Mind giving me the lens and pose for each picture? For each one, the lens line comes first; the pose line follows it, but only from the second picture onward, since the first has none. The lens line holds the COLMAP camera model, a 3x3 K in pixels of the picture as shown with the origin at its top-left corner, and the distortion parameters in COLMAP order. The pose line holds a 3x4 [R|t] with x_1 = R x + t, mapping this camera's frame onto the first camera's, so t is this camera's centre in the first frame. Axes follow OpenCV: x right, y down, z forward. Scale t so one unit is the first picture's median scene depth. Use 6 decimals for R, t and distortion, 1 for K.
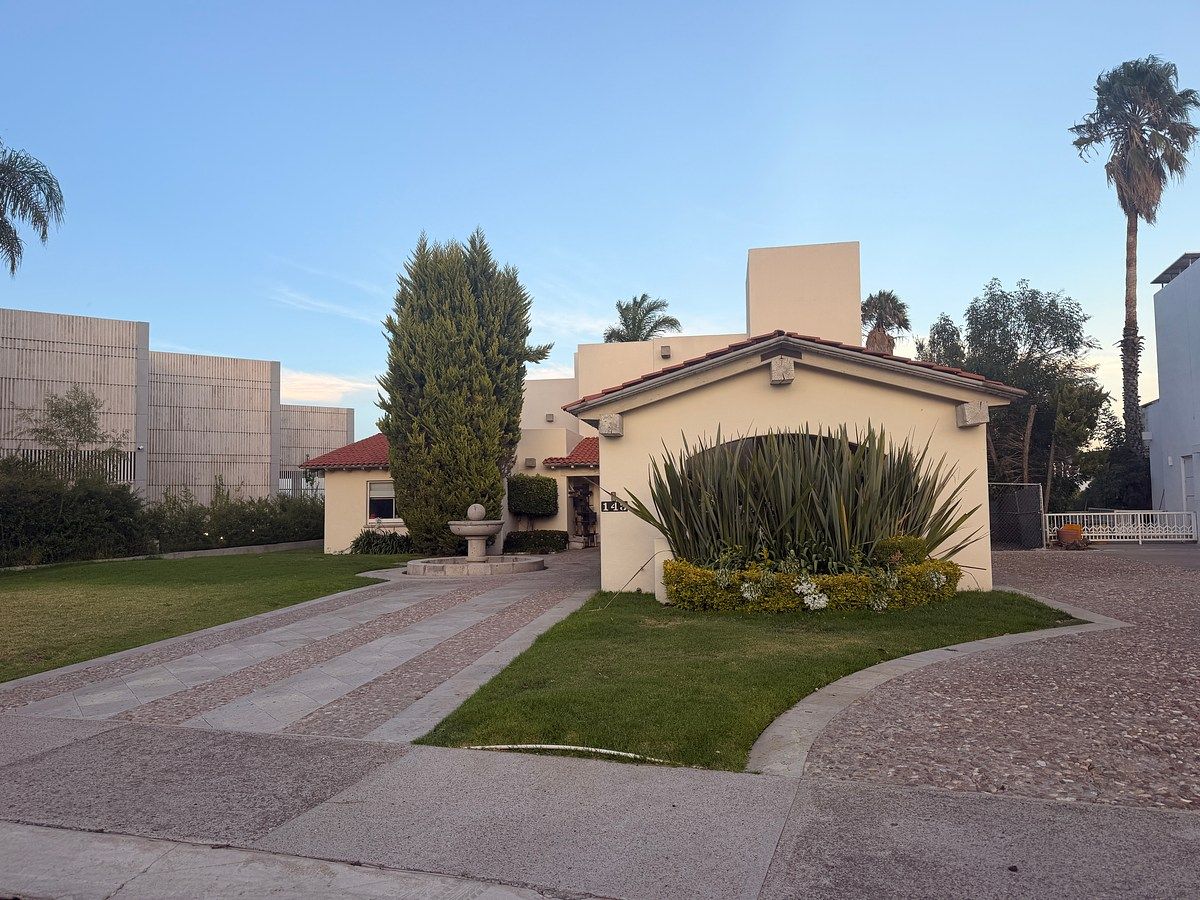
lens RADIAL K [[830.5, 0, 598.6], [0, 830.5, 450.8], [0, 0, 1]] dist [0.064461, -0.058295]
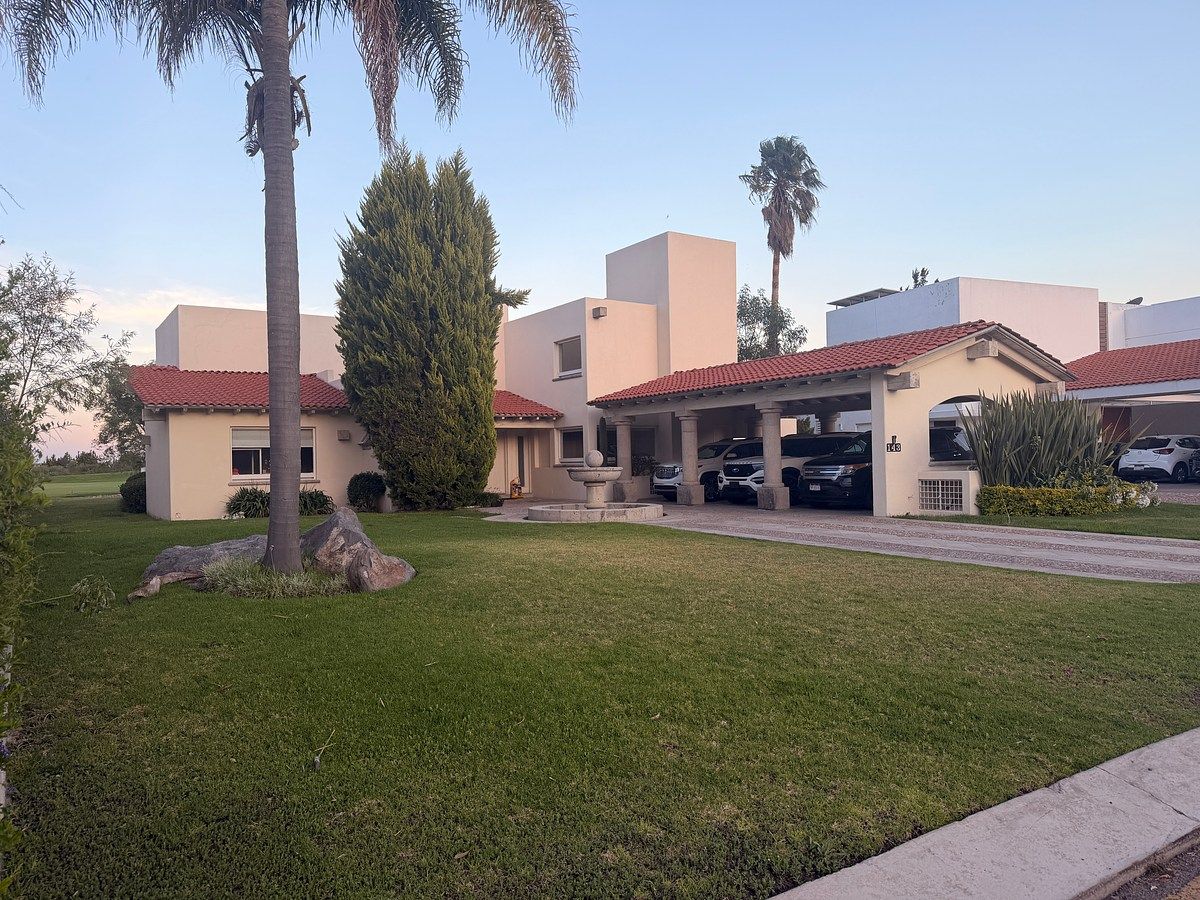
lens RADIAL K [[830.5, 0, 590.9], [0, 830.5, 450.7], [0, 0, 1]] dist [0.064461, -0.058295]
pose [[0.737204, 0.007118, 0.675632, -0.568721], [-0.033980, 0.999070, 0.026552, 0.026667], [-0.674815, -0.042532, 0.736760, 0.191249]]
